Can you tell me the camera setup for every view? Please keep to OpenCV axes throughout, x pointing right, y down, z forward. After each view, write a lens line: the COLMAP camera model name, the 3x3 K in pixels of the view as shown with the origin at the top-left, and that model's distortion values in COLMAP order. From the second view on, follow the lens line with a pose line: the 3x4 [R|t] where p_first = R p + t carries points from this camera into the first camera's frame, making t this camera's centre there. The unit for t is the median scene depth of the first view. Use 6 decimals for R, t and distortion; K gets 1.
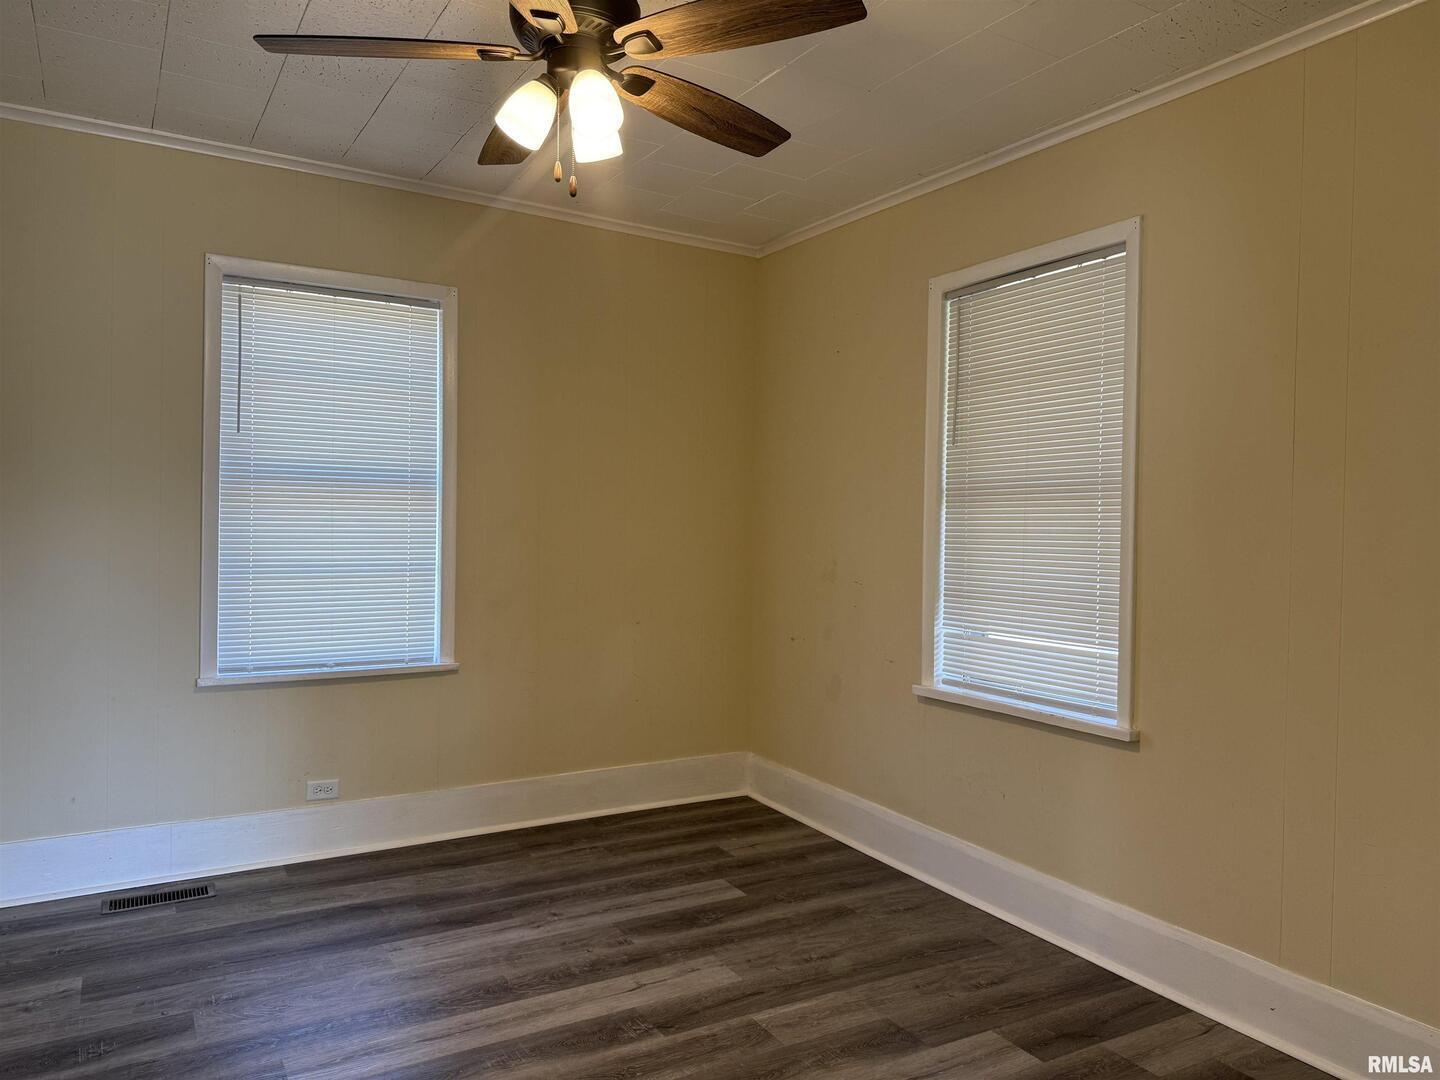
lens RADIAL K [[1010.0, 0, 716.5], [0, 1010.0, 542.1], [0, 0, 1]] dist [0.071224, -0.070685]
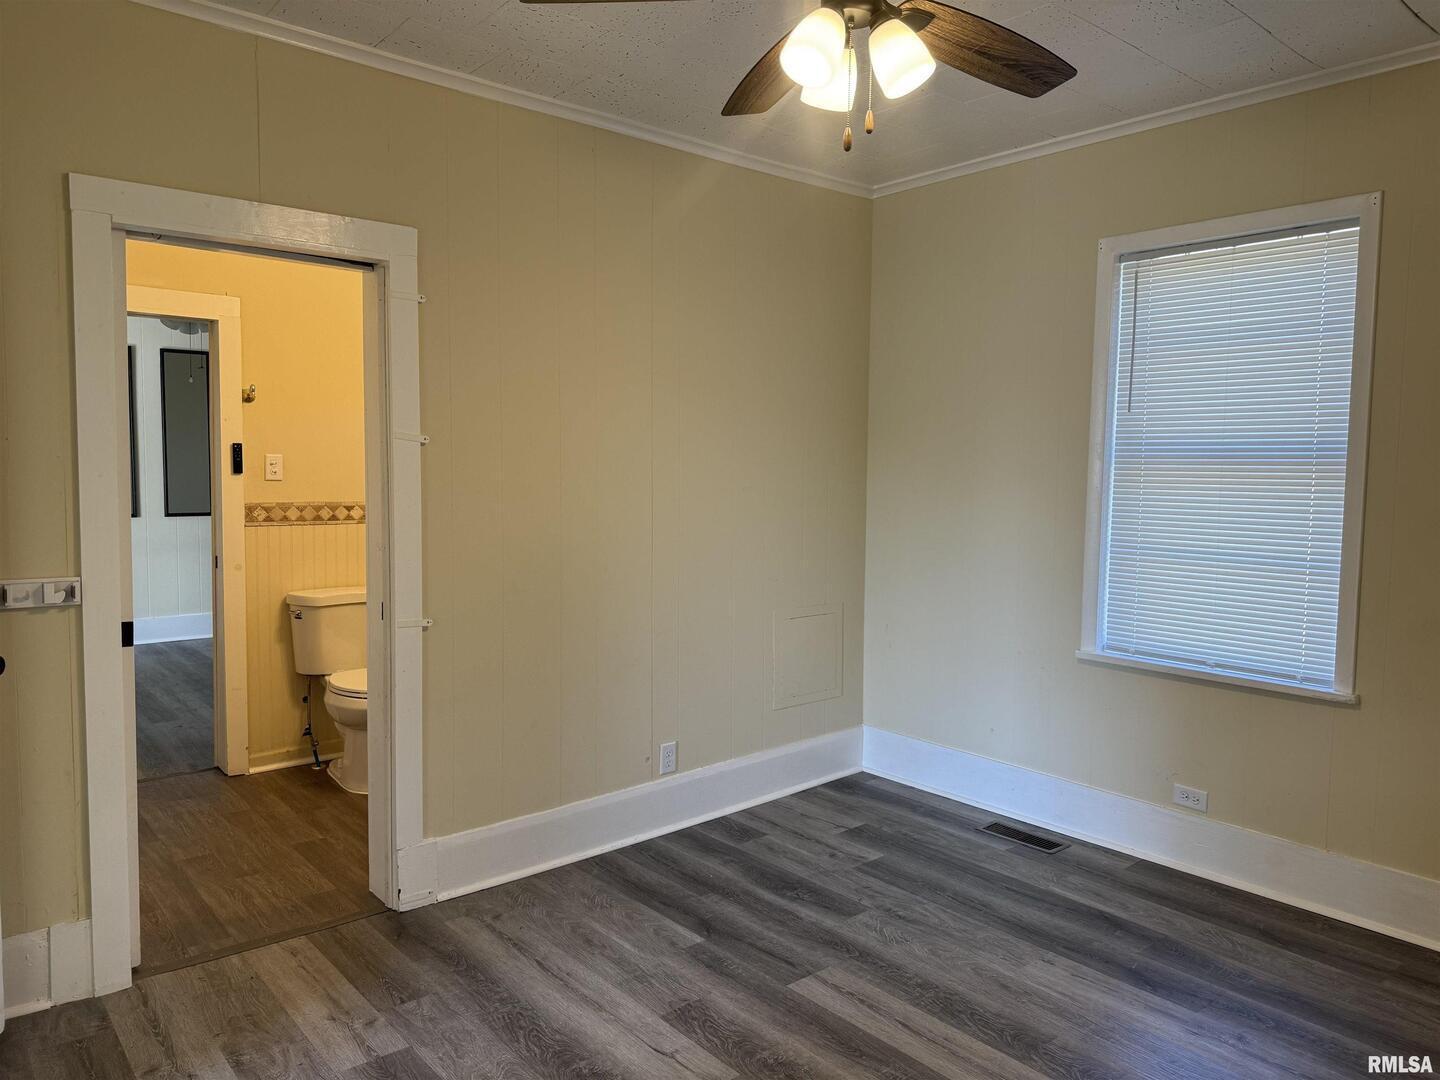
lens RADIAL K [[1010.0, 0, 721.7], [0, 1010.0, 538.4], [0, 0, 1]] dist [0.071224, -0.070685]
pose [[0.188928, 0.058689, -0.980236, 0.451244], [-0.033262, 0.998022, 0.053343, -0.025266], [0.981427, 0.022526, 0.190506, 0.442863]]
